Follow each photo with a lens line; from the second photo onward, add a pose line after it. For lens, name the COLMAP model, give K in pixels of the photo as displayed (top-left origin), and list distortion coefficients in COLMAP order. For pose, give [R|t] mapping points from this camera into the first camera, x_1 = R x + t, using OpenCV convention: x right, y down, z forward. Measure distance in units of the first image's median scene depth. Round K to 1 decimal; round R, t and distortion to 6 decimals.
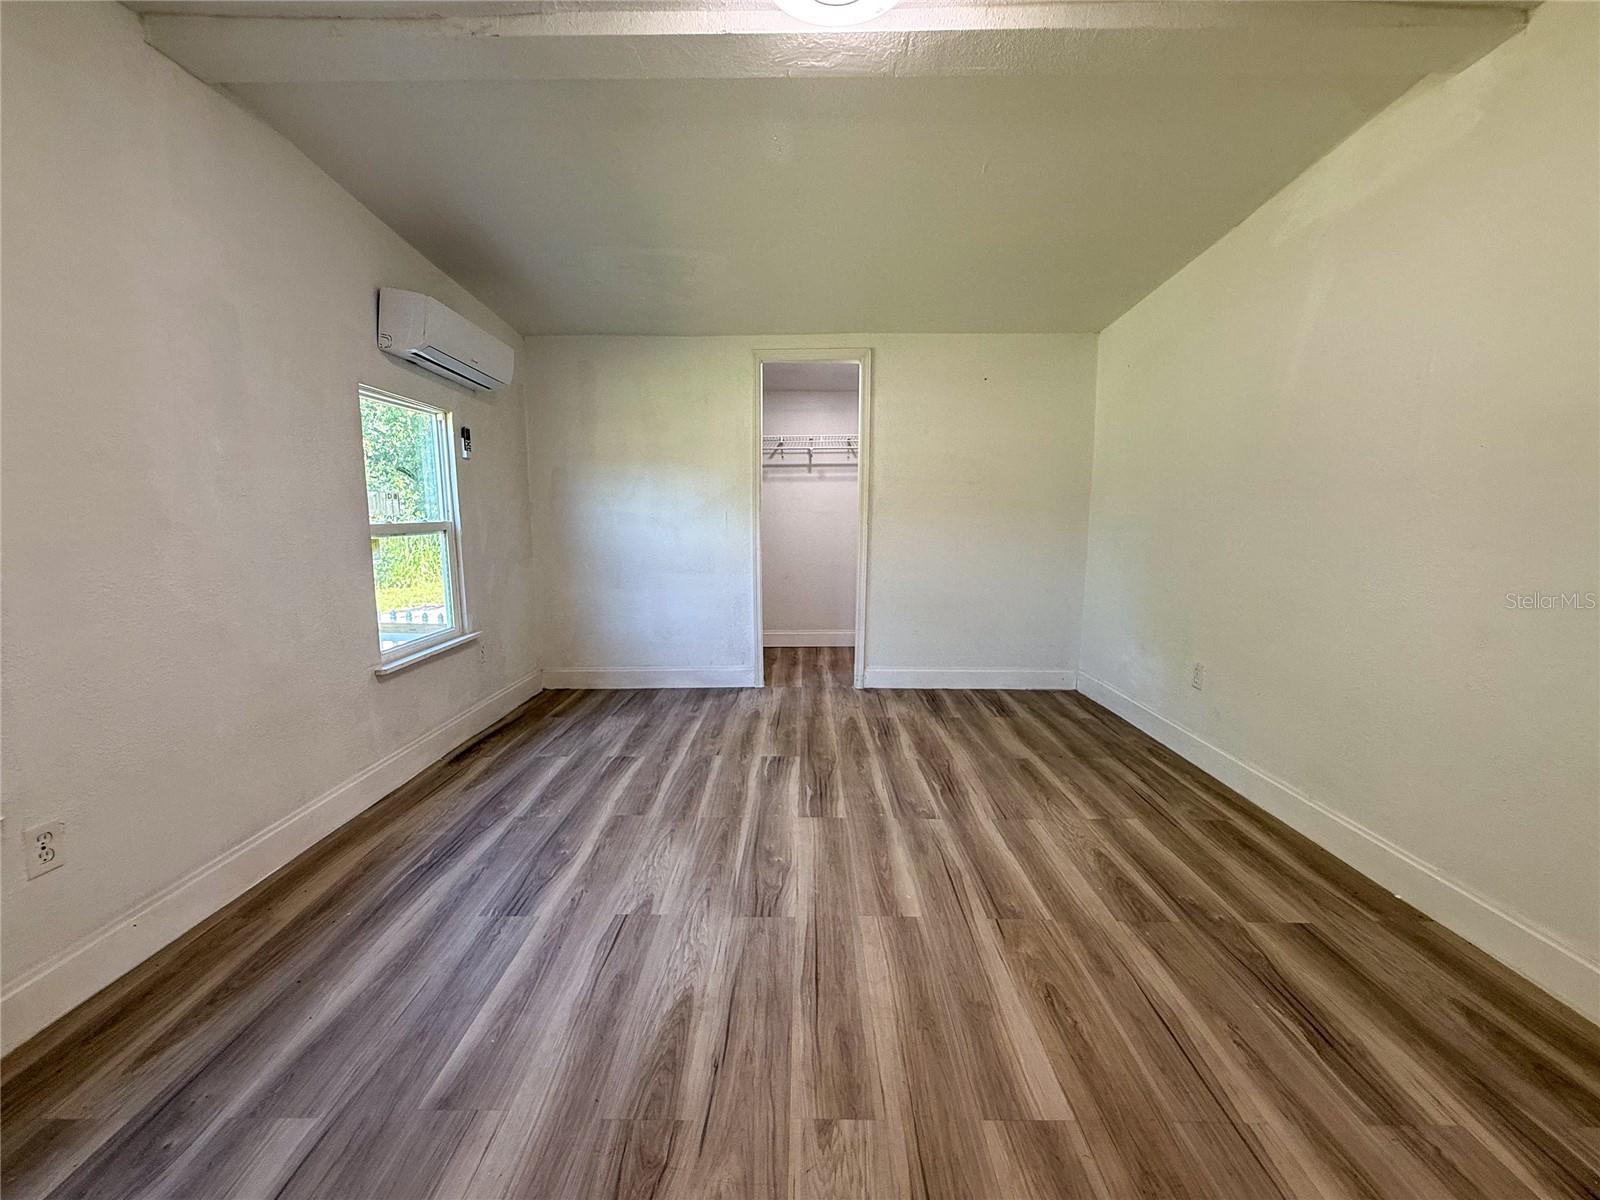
lens RADIAL K [[643.0, 0, 789.2], [0, 643.0, 609.5], [0, 0, 1]] dist [-0.003359, 0.000384]
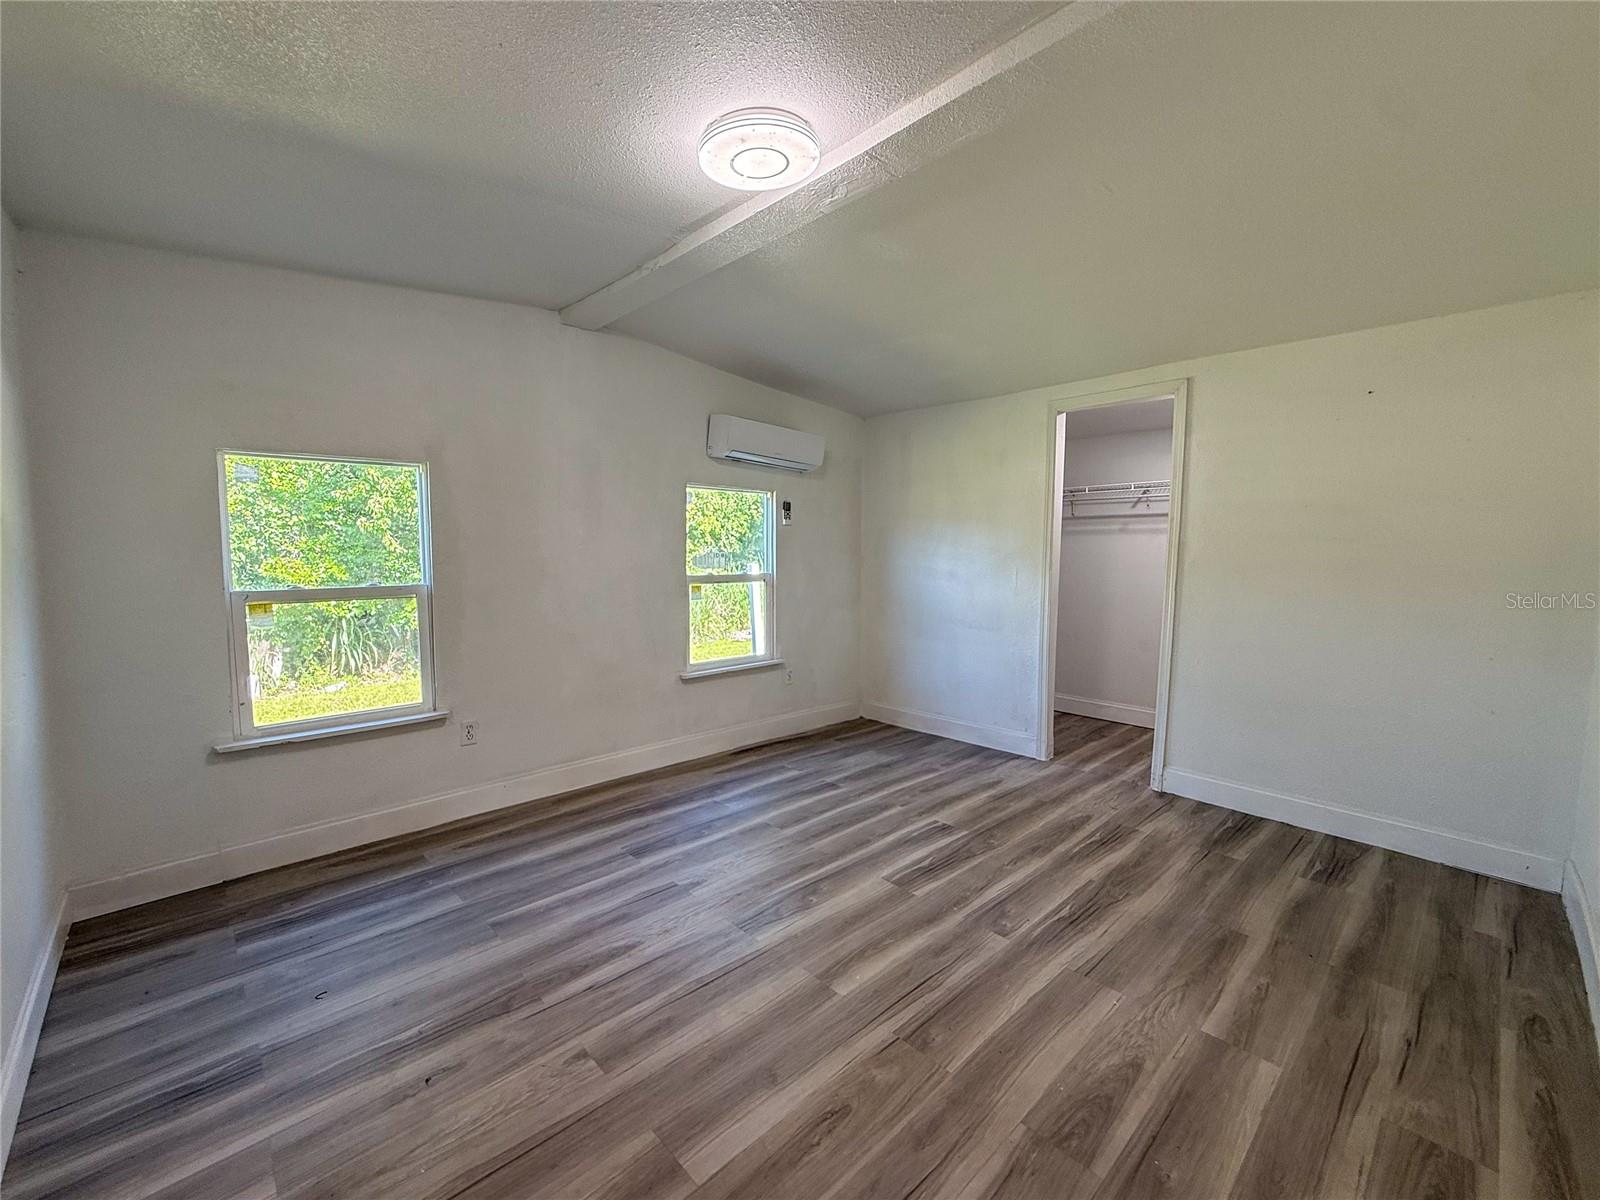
lens RADIAL K [[643.0, 0, 783.8], [0, 643.0, 613.5], [0, 0, 1]] dist [-0.003359, 0.000384]
pose [[0.700815, 0.078042, -0.709061, 0.572640], [-0.116423, 0.993183, -0.005756, -0.066832], [0.703778, 0.086585, 0.705124, 0.131247]]
